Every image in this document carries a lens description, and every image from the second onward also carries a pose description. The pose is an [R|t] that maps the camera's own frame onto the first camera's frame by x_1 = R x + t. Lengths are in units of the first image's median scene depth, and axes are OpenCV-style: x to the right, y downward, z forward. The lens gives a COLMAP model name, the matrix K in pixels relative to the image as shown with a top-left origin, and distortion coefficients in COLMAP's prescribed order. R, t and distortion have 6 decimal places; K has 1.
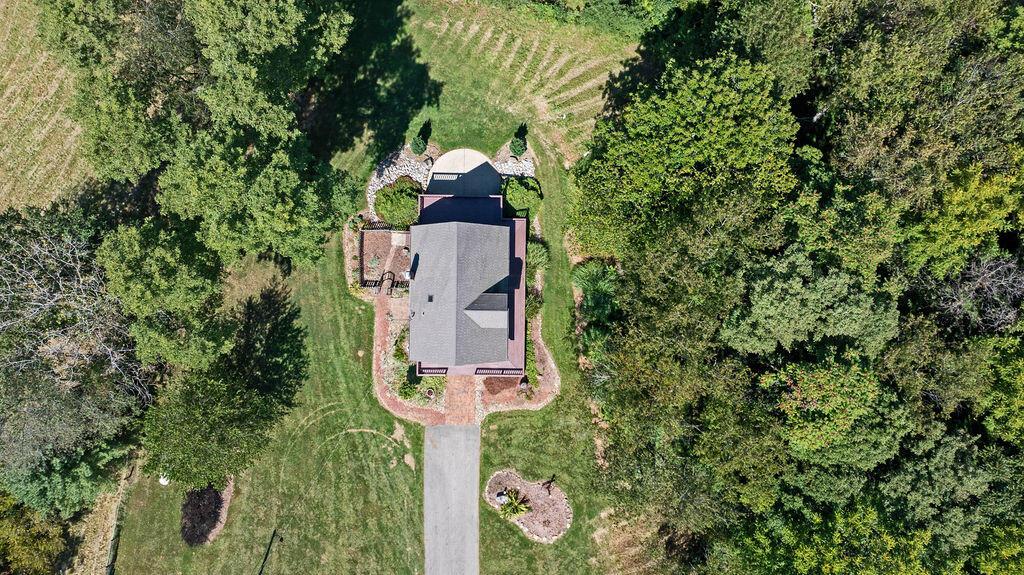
lens RADIAL K [[721.2, 0, 512.0], [0, 721.2, 287.5], [0, 0, 1]] dist [-0.037738, -0.002314]
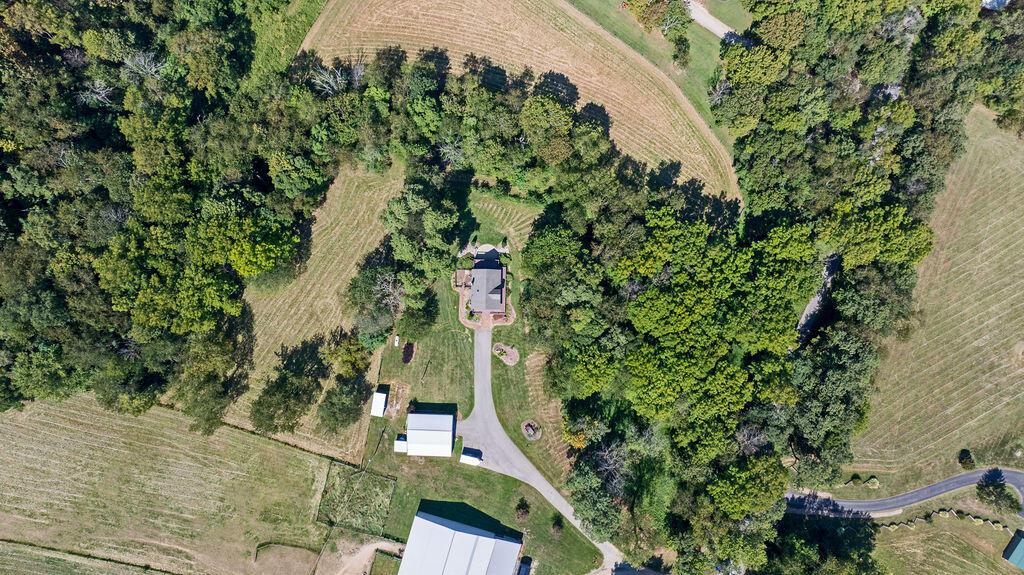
lens RADIAL K [[721.2, 0, 512.0], [0, 721.2, 287.5], [0, 0, 1]] dist [-0.037738, -0.002314]
pose [[0.999772, 0.009997, 0.018868, -0.015160], [-0.010007, 0.999950, 0.000424, -0.002773], [-0.018863, -0.000613, 0.999822, -2.316738]]
